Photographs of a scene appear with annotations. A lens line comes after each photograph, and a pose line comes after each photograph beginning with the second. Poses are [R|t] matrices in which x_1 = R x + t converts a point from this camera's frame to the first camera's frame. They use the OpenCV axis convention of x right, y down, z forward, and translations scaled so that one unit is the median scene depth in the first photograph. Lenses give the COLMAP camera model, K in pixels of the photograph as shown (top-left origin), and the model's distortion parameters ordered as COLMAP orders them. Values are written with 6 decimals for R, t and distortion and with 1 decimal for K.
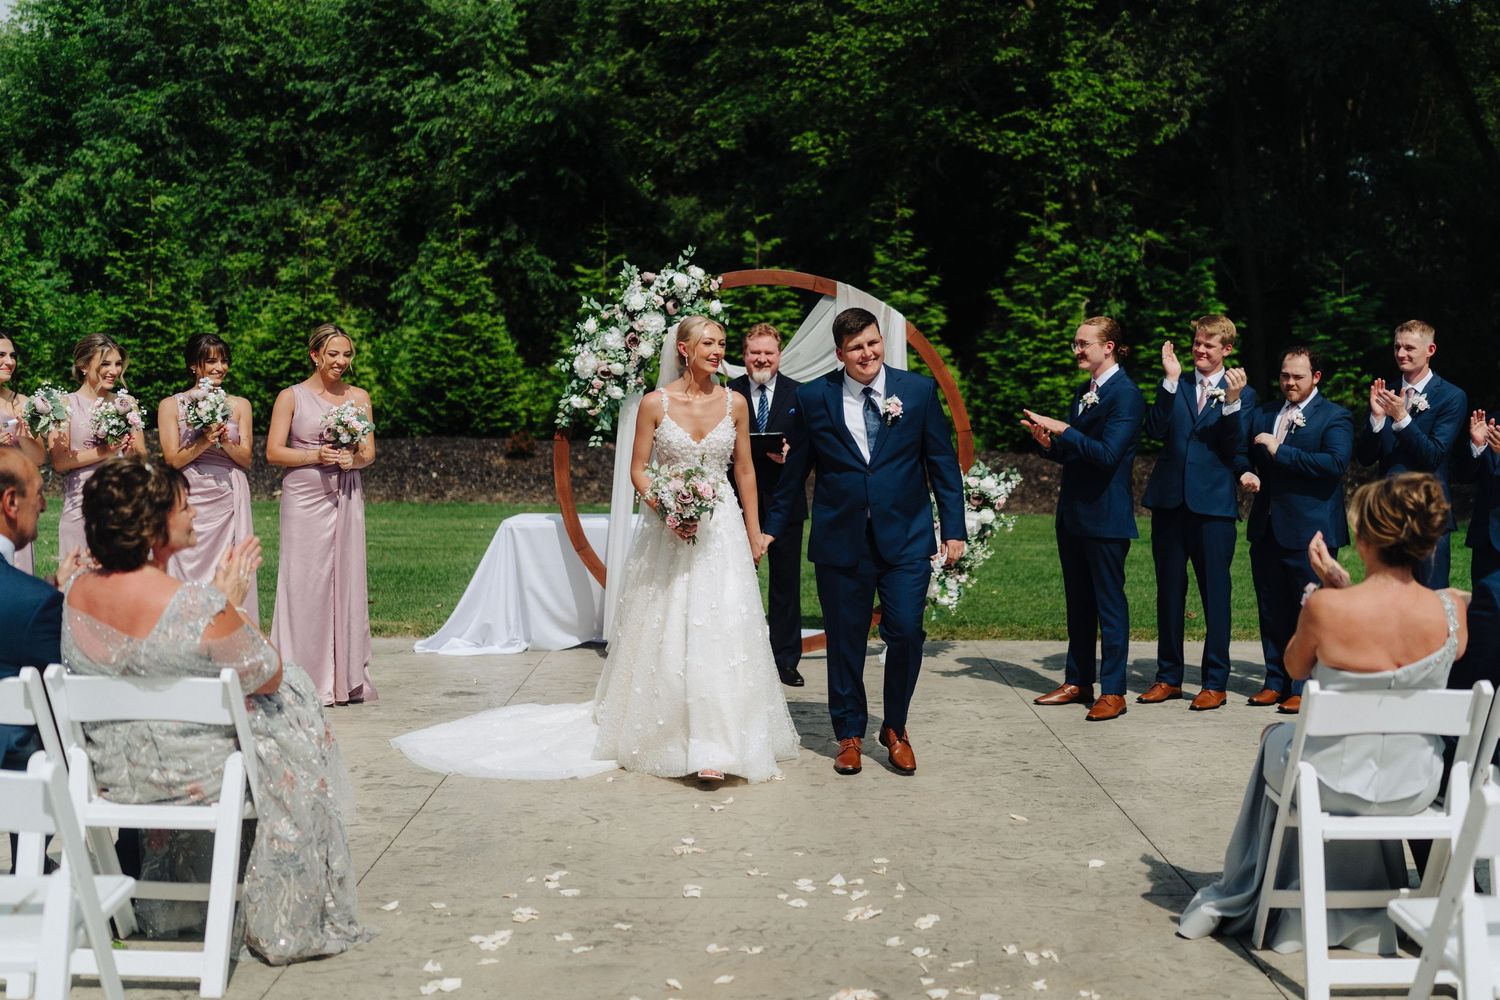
lens RADIAL K [[1589.7, 0, 846.4], [0, 1589.7, 432.2], [0, 0, 1]] dist [0.001404, 0.011224]
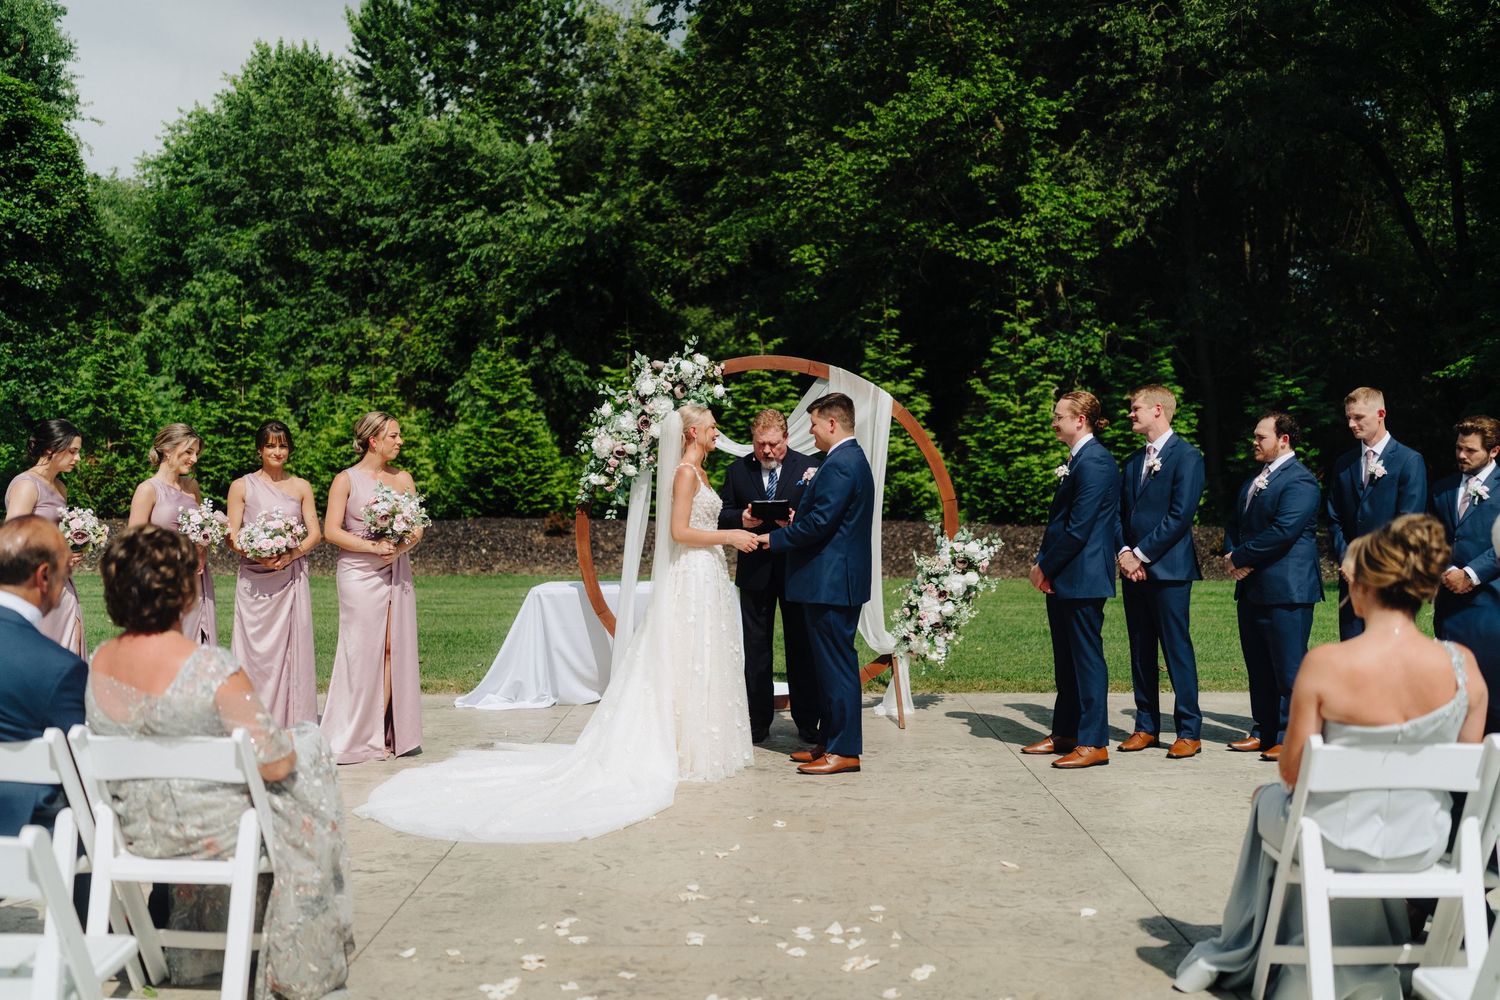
lens RADIAL K [[1374.9, 0, 748.5], [0, 1374.9, 502.3], [0, 0, 1]] dist [0.002157, 0.008657]
pose [[0.997464, -0.016458, -0.069242, 0.000775], [0.015968, 0.999843, -0.007631, 0.001800], [0.069357, 0.006506, 0.997571, 0.017182]]
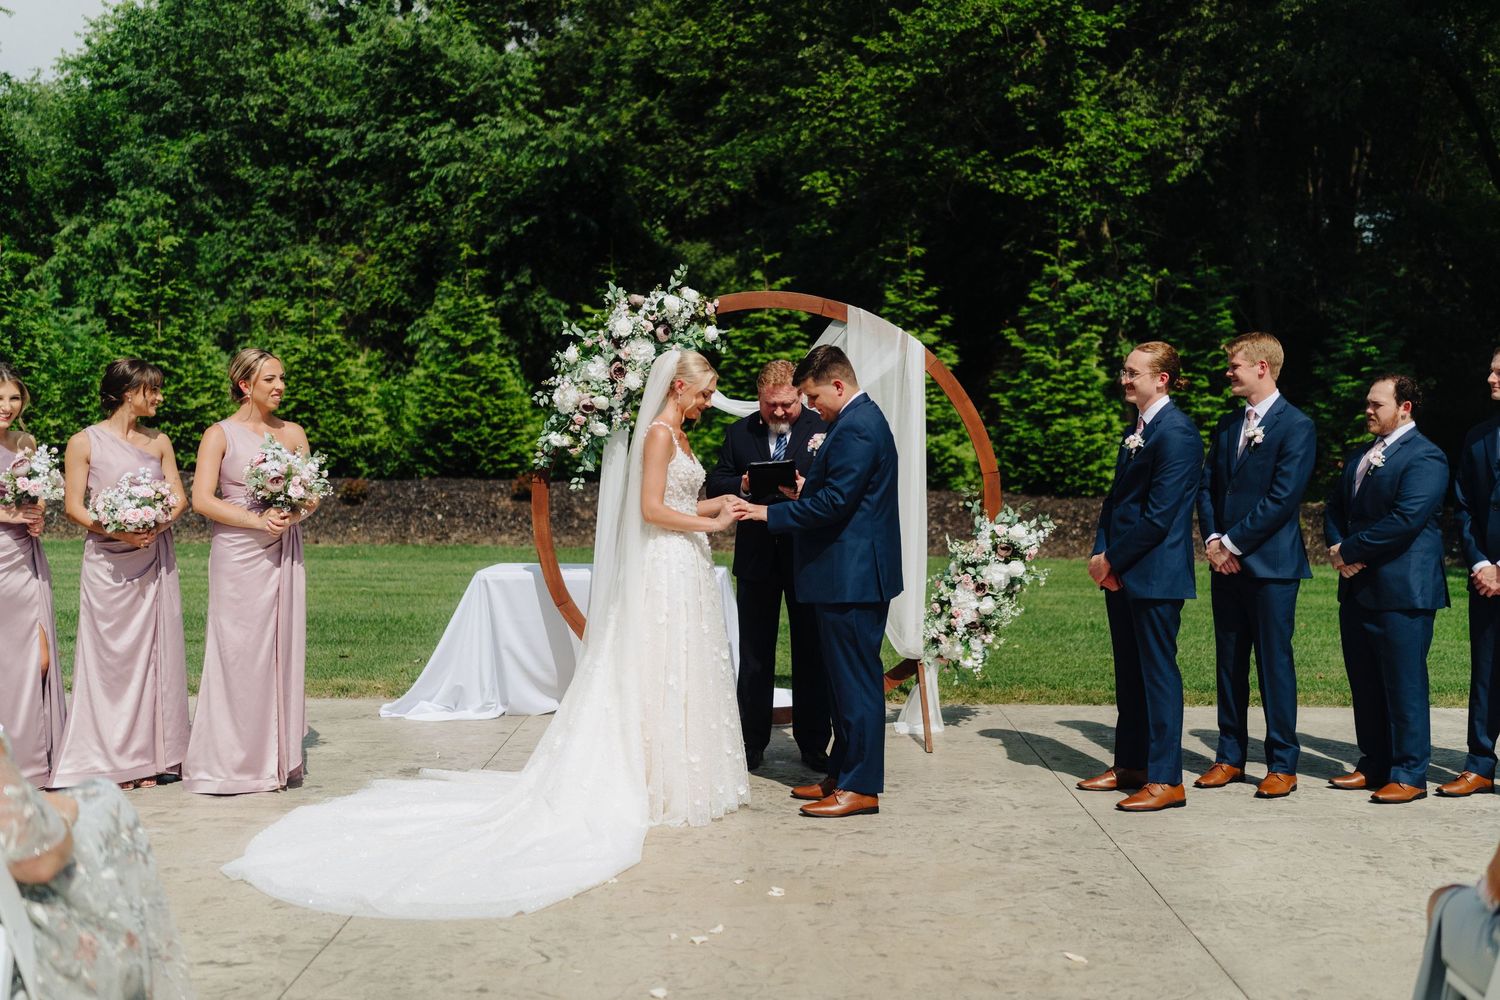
lens RADIAL K [[1524.2, 0, 809.8], [0, 1524.2, 480.8], [0, 0, 1]] dist [-0.001931, 0.017679]
pose [[0.999551, 0.001091, -0.029955, -0.000420], [-0.000957, 0.999989, 0.004510, 0.000030], [0.029959, -0.004480, 0.999541, 0.045610]]
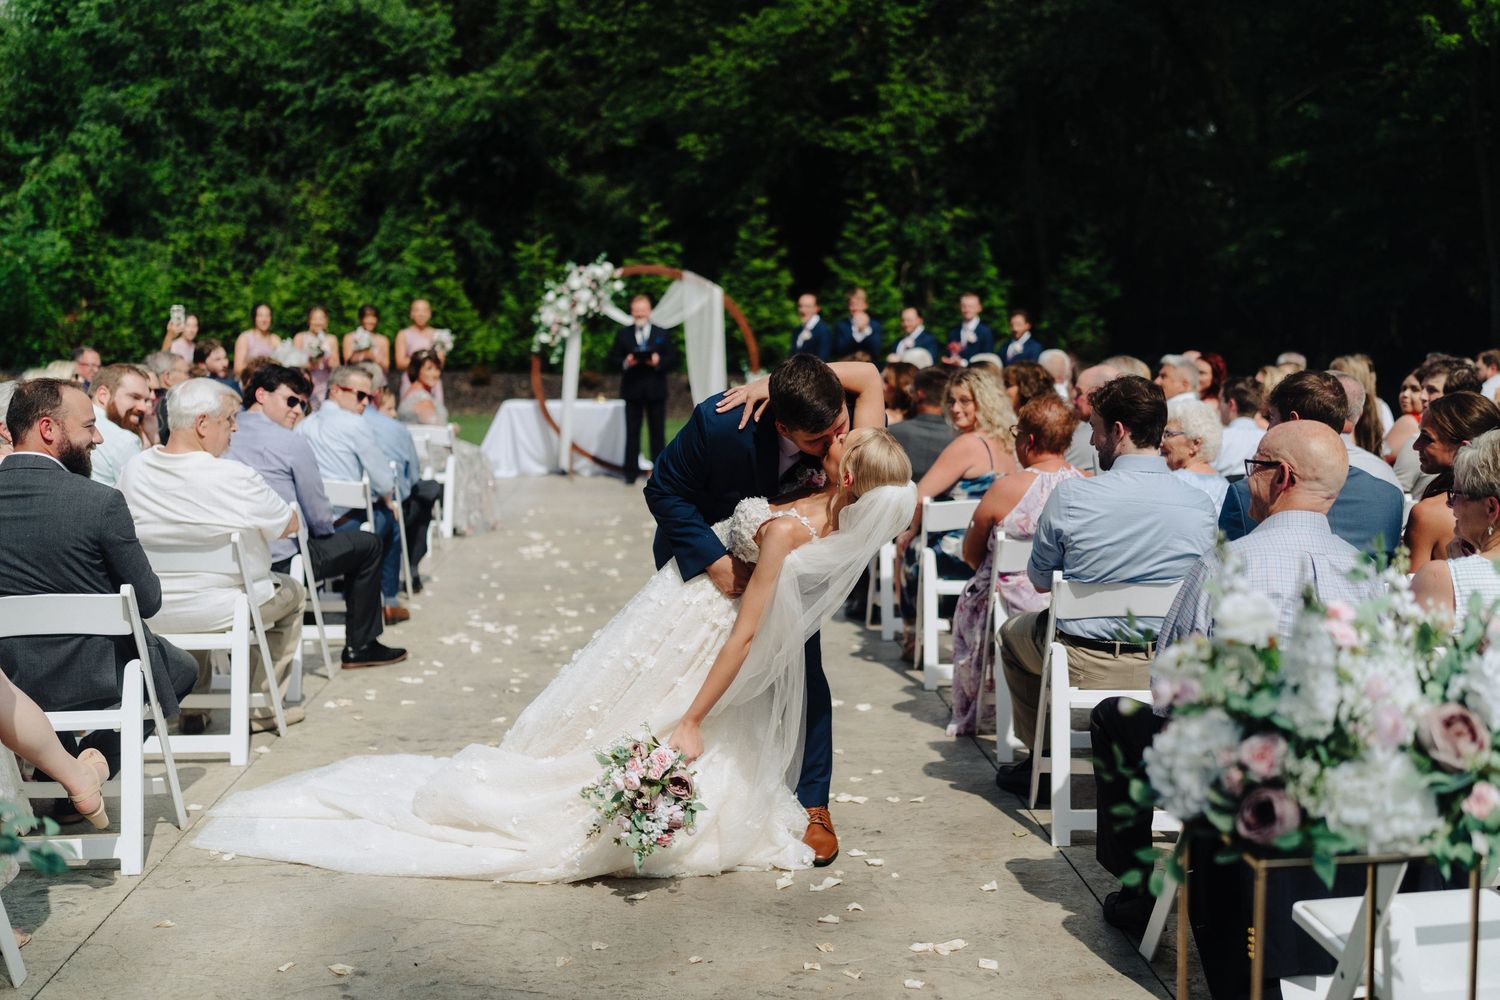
lens RADIAL K [[1479.5, 0, 784.7], [0, 1479.5, 500.5], [0, 0, 1]] dist [0.000224, 0.009805]
pose [[0.999662, -0.010053, 0.023969, 0.020964], [0.008015, 0.996460, 0.083681, 0.008507], [-0.024725, -0.083460, 0.996204, -0.229416]]
